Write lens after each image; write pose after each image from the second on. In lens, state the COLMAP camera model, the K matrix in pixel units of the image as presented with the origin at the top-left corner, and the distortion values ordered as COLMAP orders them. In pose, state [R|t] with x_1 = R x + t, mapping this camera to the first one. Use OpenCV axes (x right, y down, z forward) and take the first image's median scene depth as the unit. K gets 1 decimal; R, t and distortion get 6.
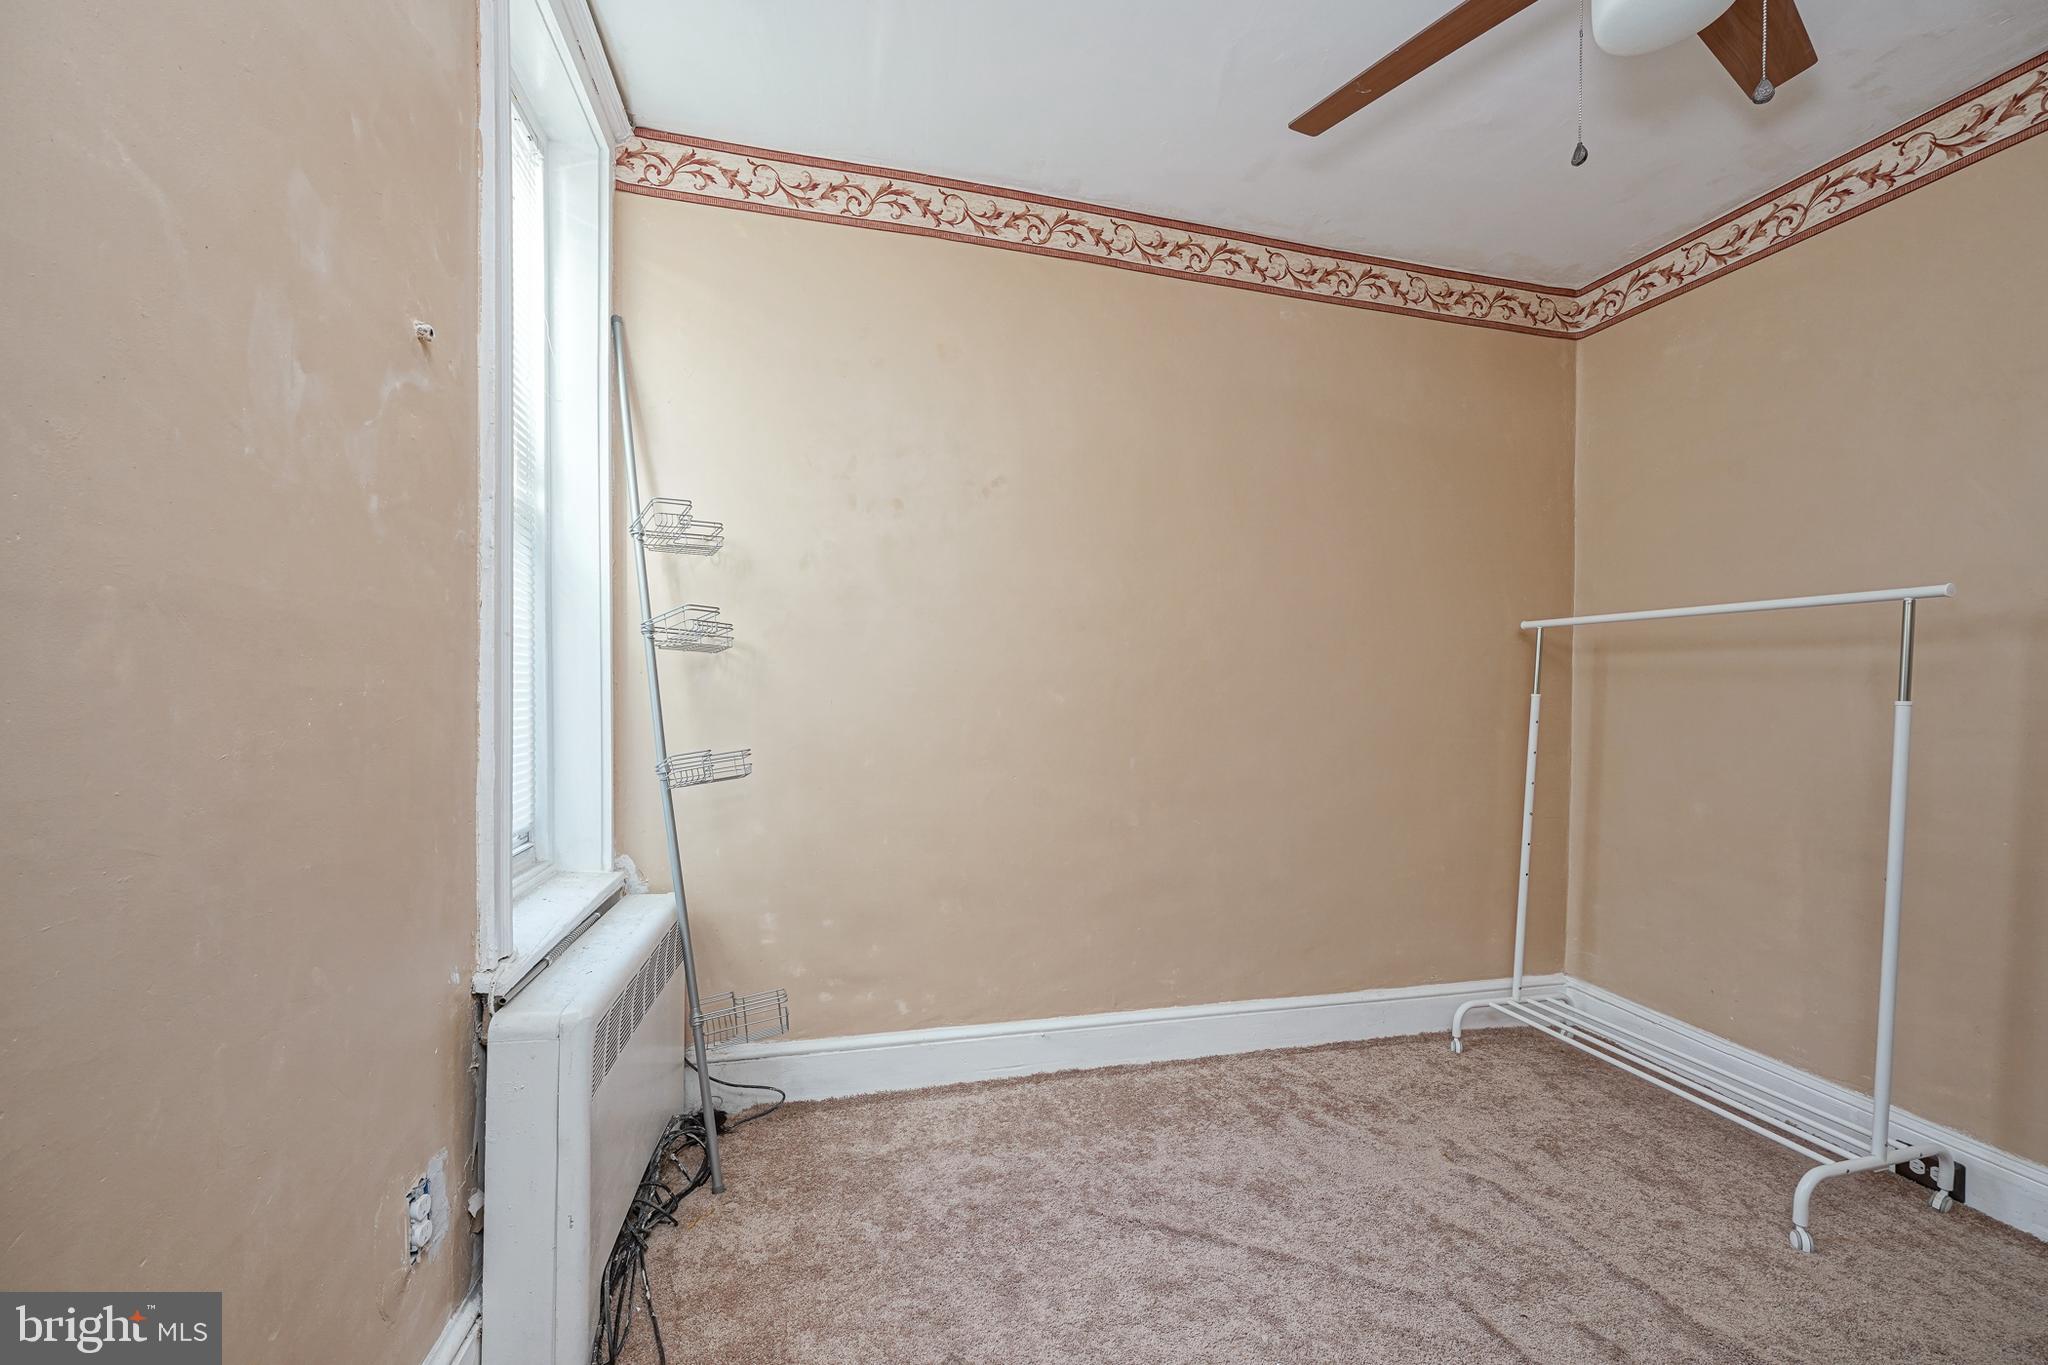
lens RADIAL K [[830.5, 0, 1055.7], [0, 830.5, 706.1], [0, 0, 1]] dist [0.000625, 0.000263]
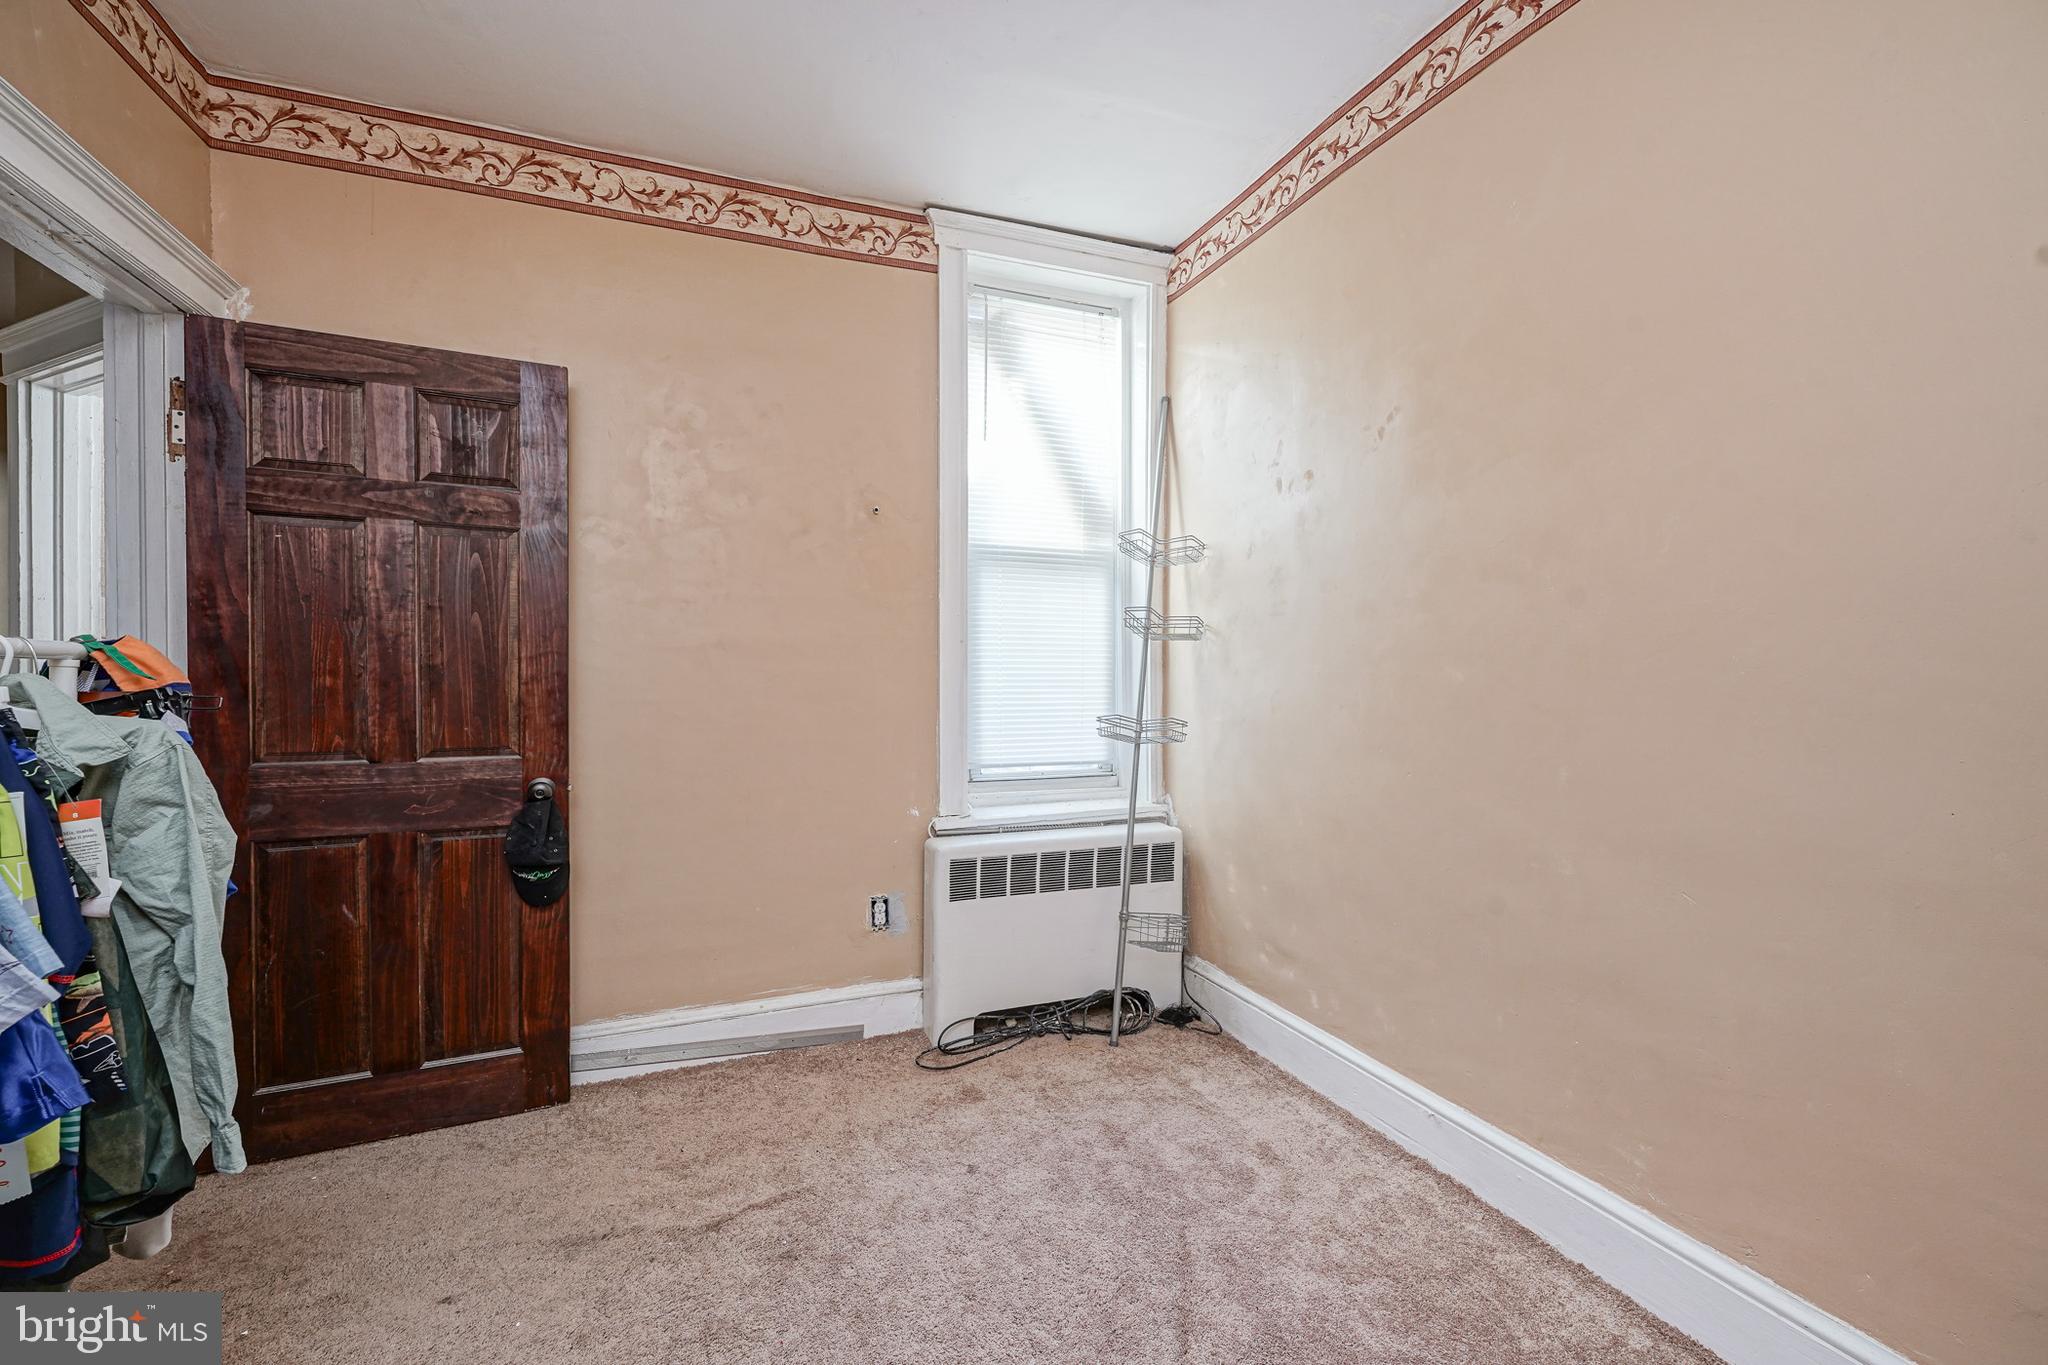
lens RADIAL K [[867.0, 0, 1024.0], [0, 867.0, 682.5], [0, 0, 1]] dist [-0.001944, 0.010415]
pose [[0.114157, -0.000594, -0.993463, 0.742537], [-0.013925, 0.999901, -0.002198, 0.004631], [0.993365, 0.014085, 0.114137, 0.533081]]
